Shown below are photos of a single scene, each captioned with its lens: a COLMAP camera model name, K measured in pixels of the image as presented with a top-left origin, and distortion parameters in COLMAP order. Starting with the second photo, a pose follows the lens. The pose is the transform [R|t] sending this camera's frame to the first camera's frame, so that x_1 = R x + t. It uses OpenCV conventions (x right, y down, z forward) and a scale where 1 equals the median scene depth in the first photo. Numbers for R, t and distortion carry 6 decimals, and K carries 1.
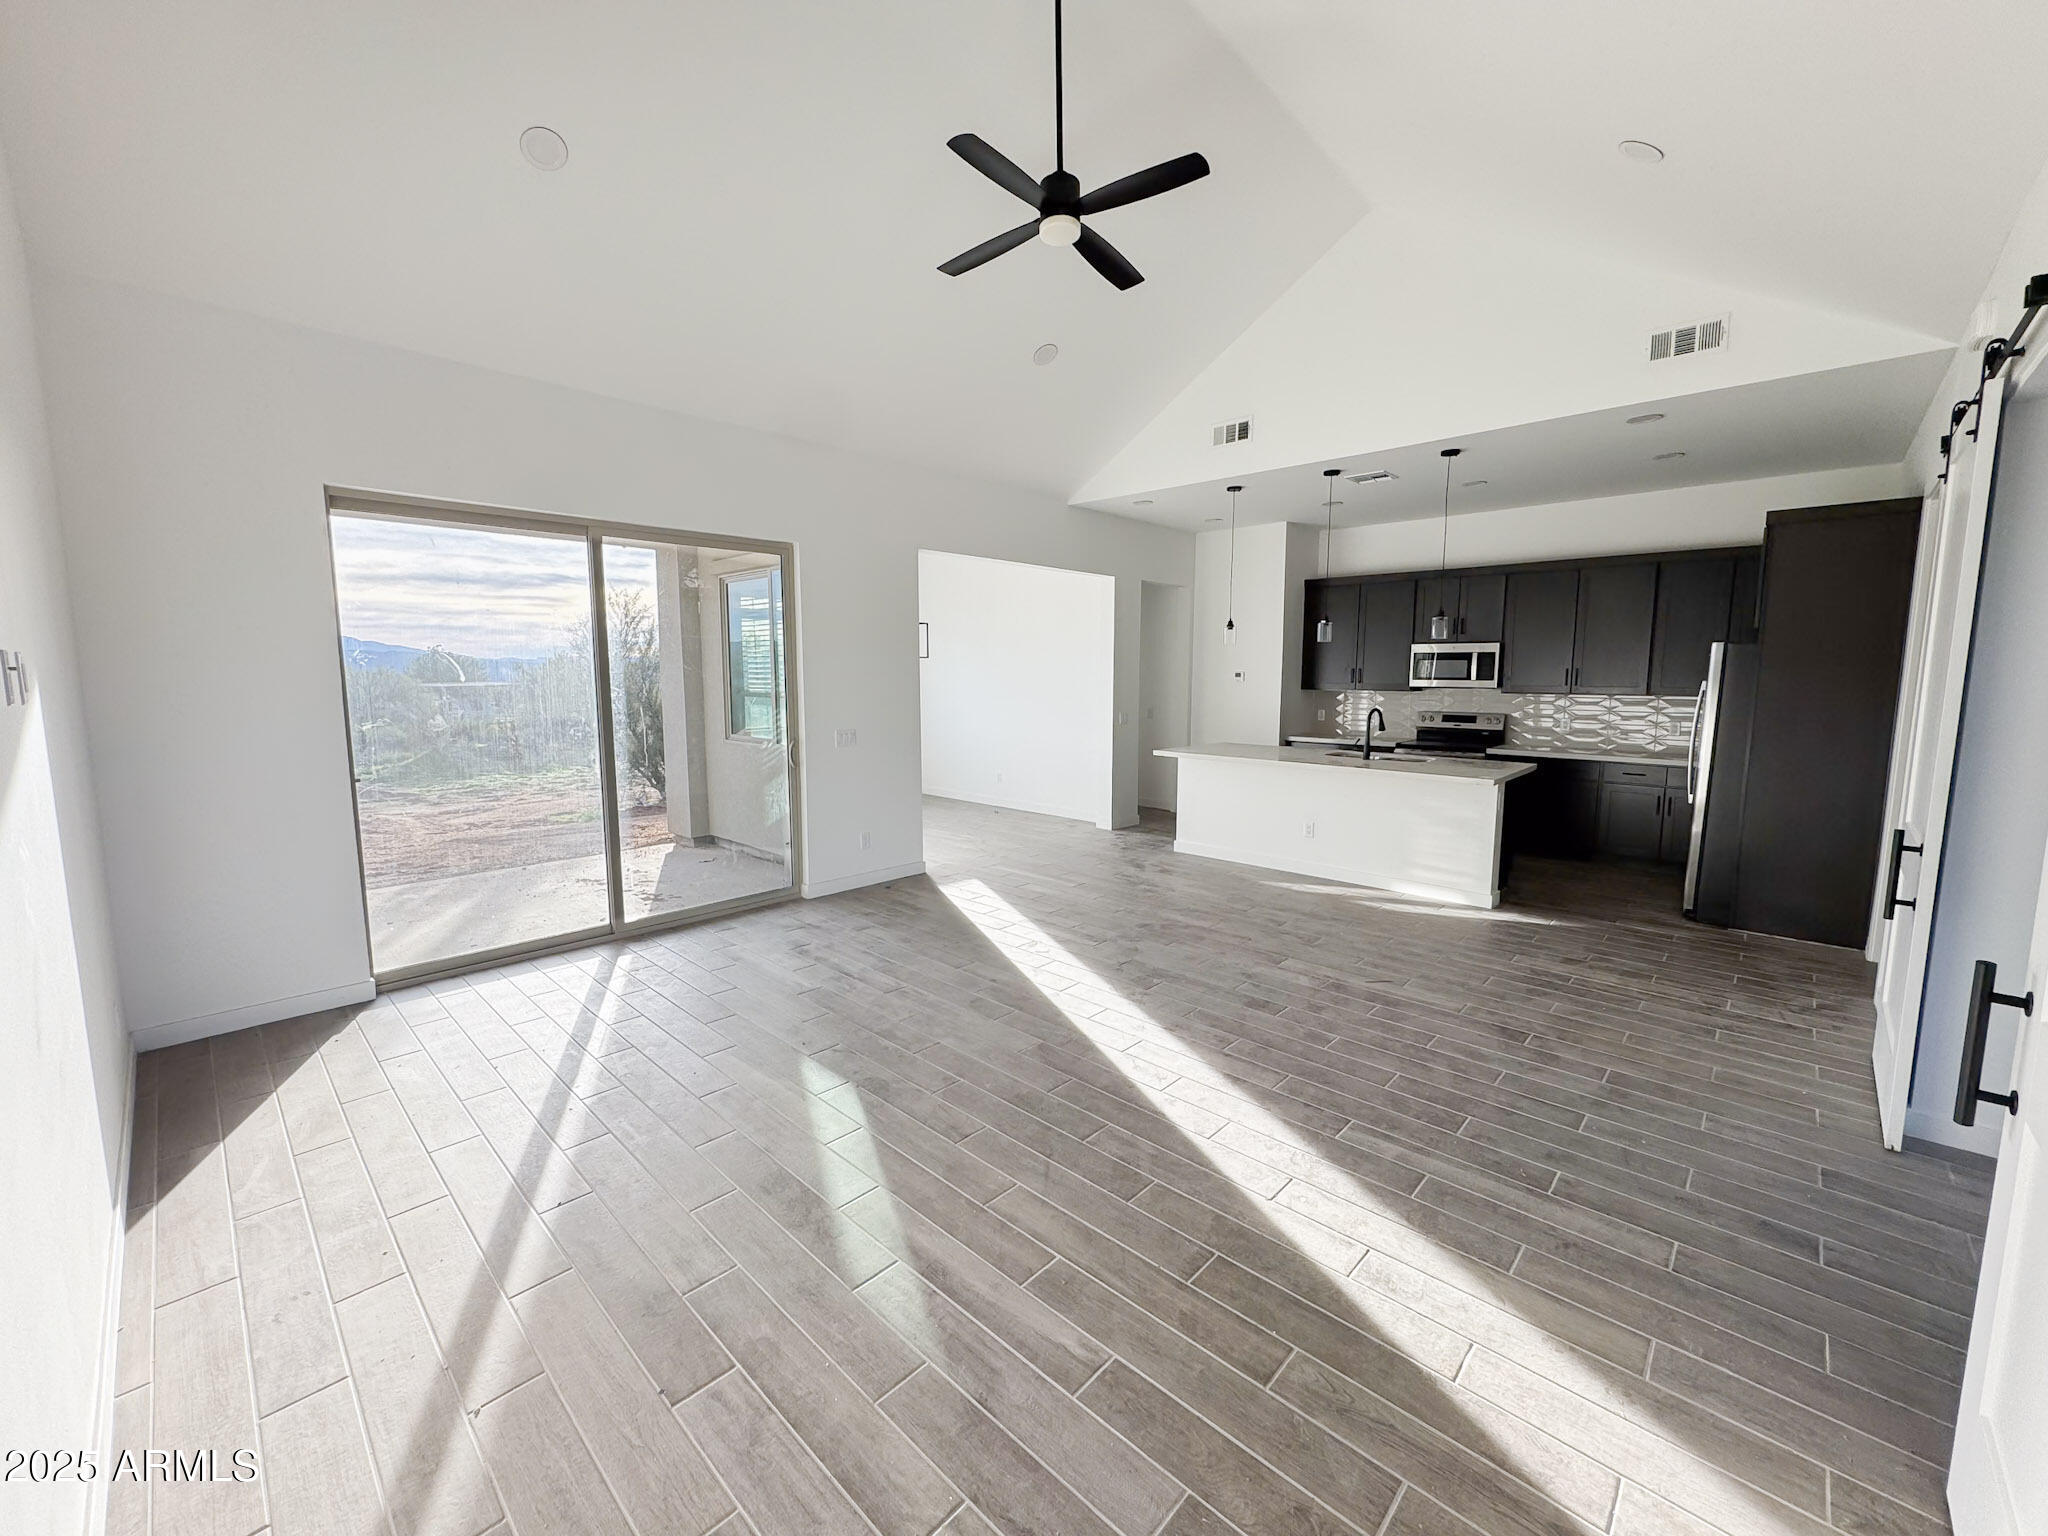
lens RADIAL K [[816.4, 0, 1023.4], [0, 816.4, 763.9], [0, 0, 1]] dist [-0.002158, -0.000114]
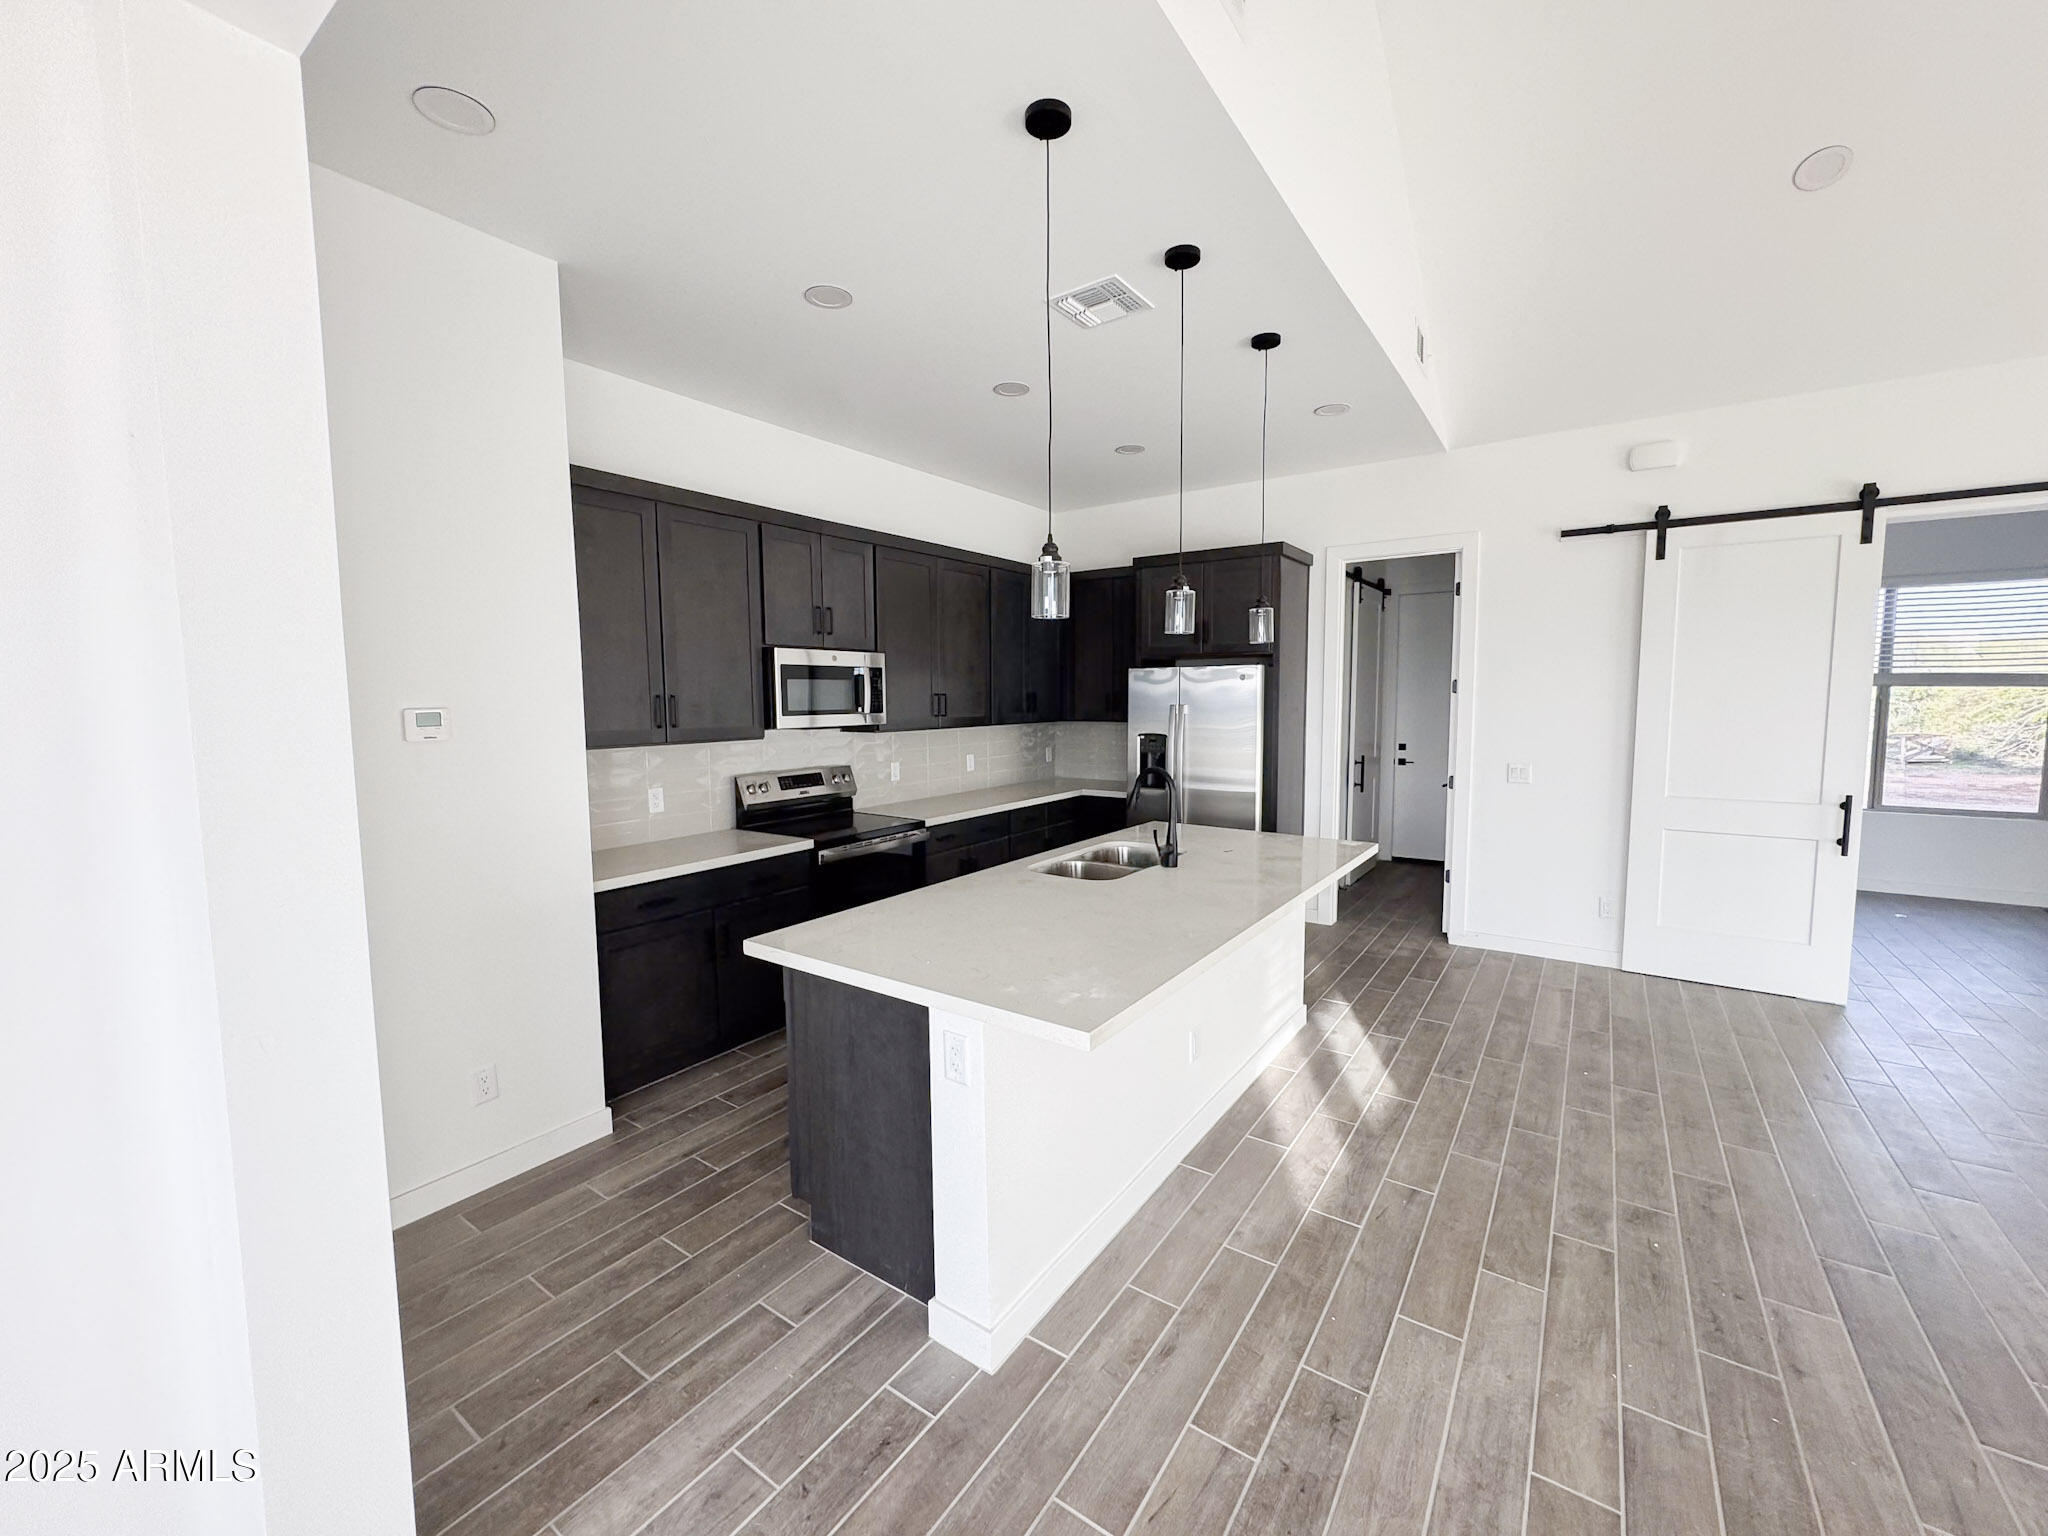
lens RADIAL K [[816.4, 0, 1023.4], [0, 816.4, 763.9], [0, 0, 1]] dist [-0.002158, -0.000114]
pose [[-0.146171, -0.085244, 0.985580, -0.083257], [0.121626, 0.987173, 0.103420, -0.155378], [-0.981754, 0.134989, -0.133928, 1.326927]]
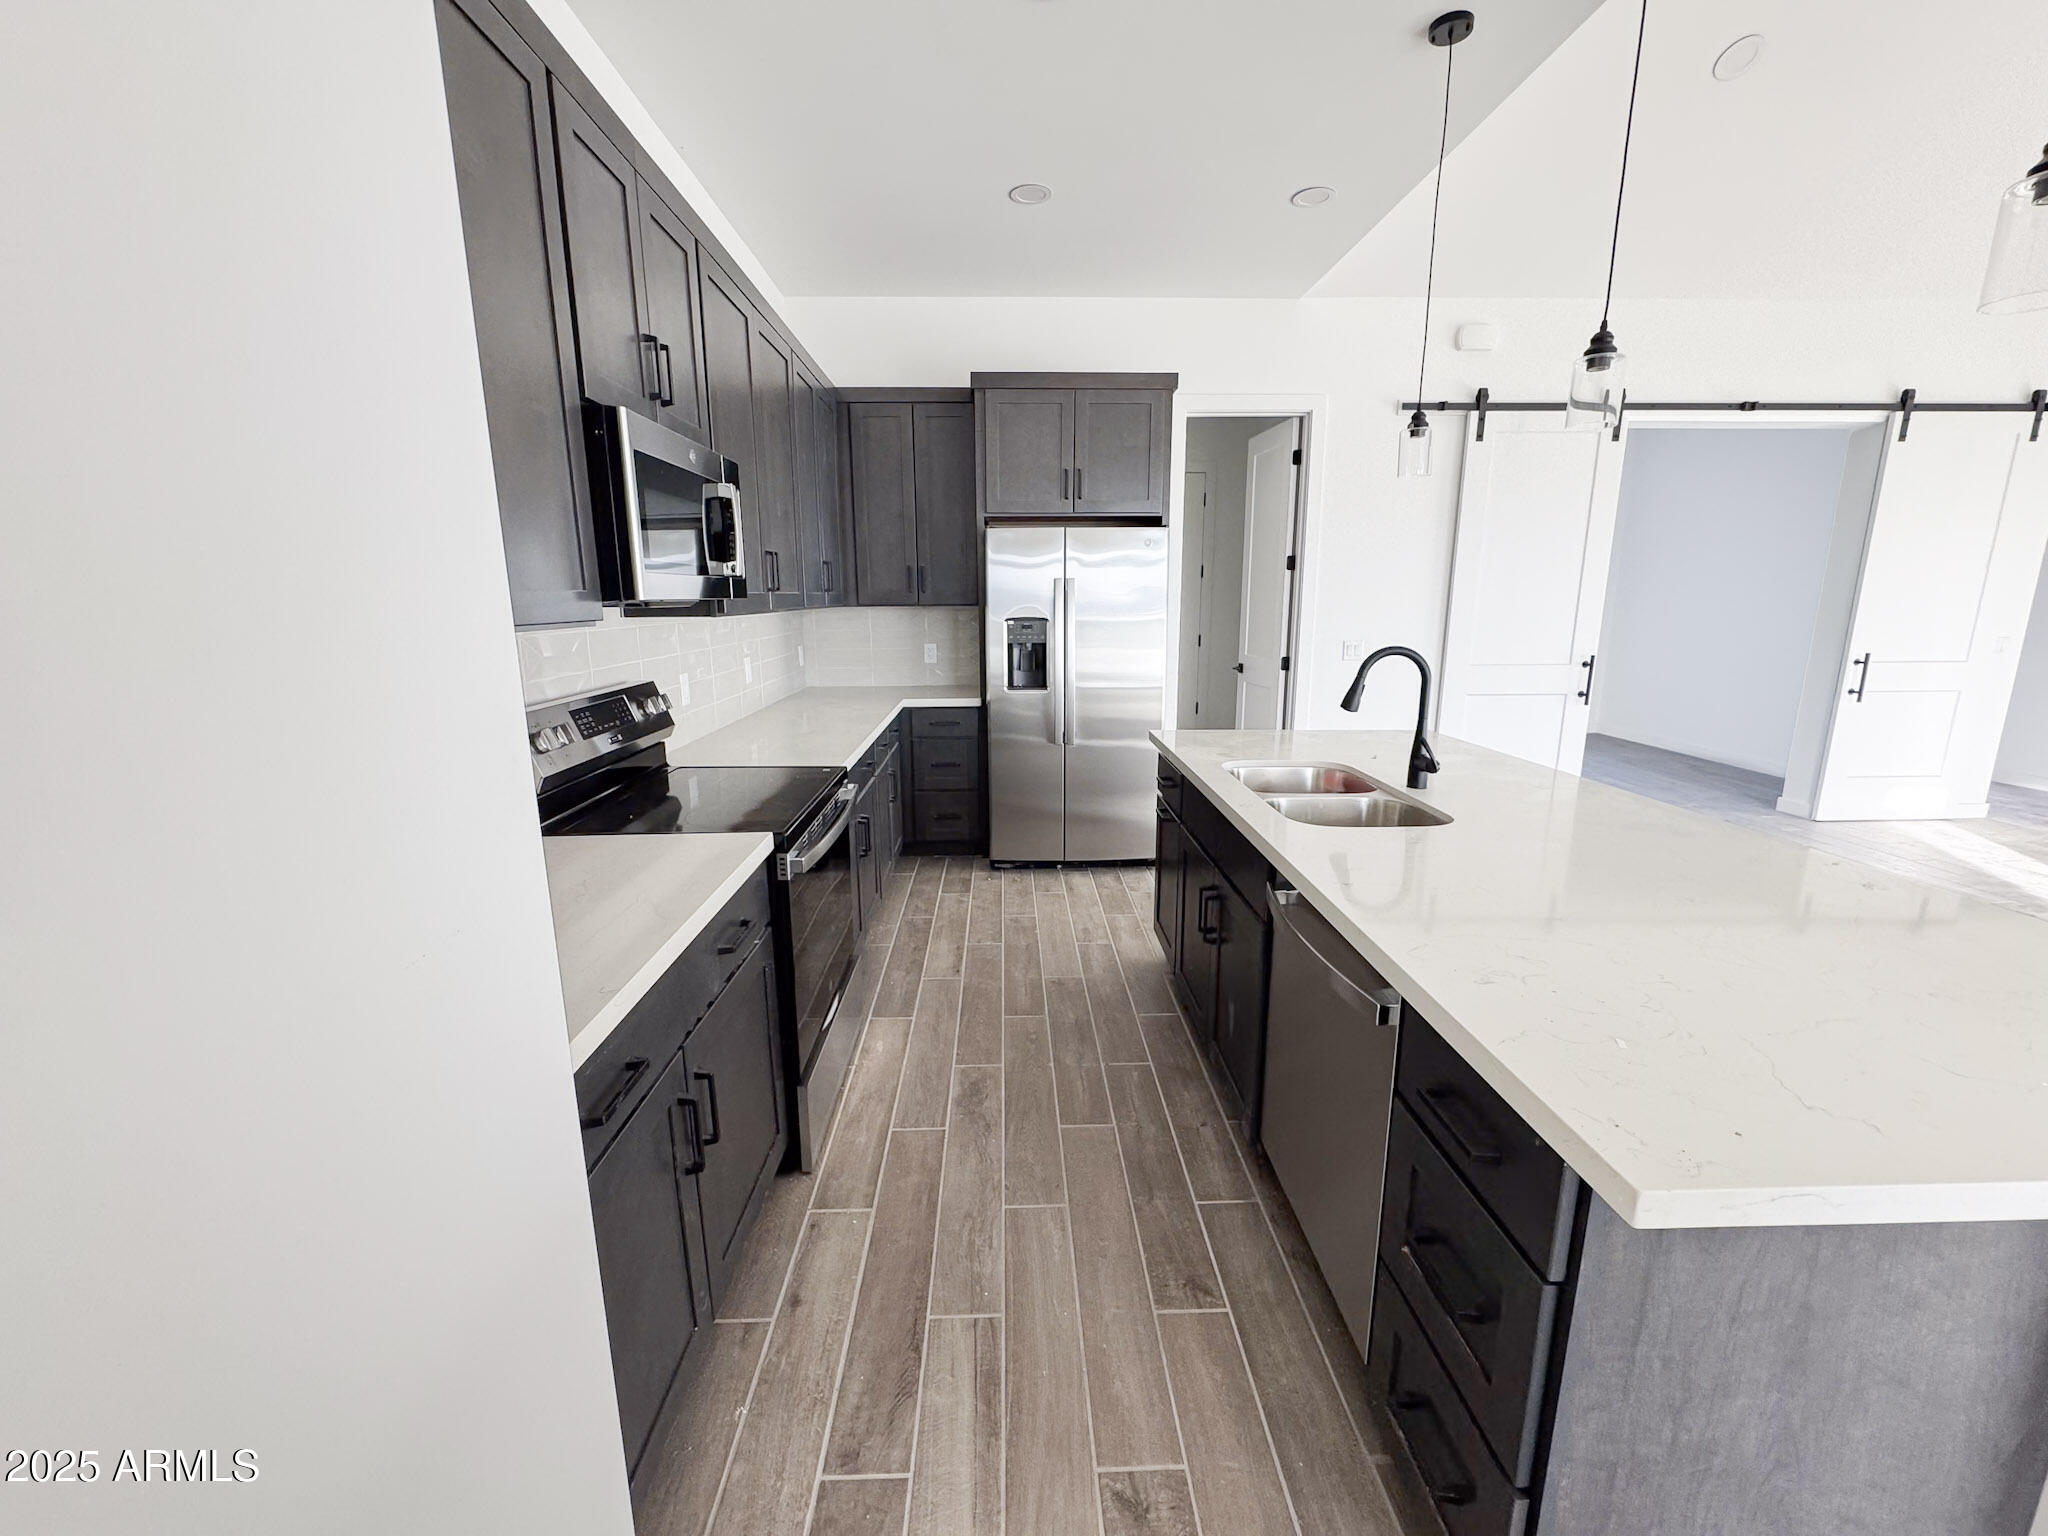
lens RADIAL K [[816.4, 0, 1023.4], [0, 816.4, 763.9], [0, 0, 1]] dist [-0.002158, -0.000114]
pose [[-0.707916, -0.141255, 0.692027, 0.337904], [0.085449, 0.955472, 0.282440, -0.153892], [-0.701108, 0.259077, -0.664324, 1.569585]]
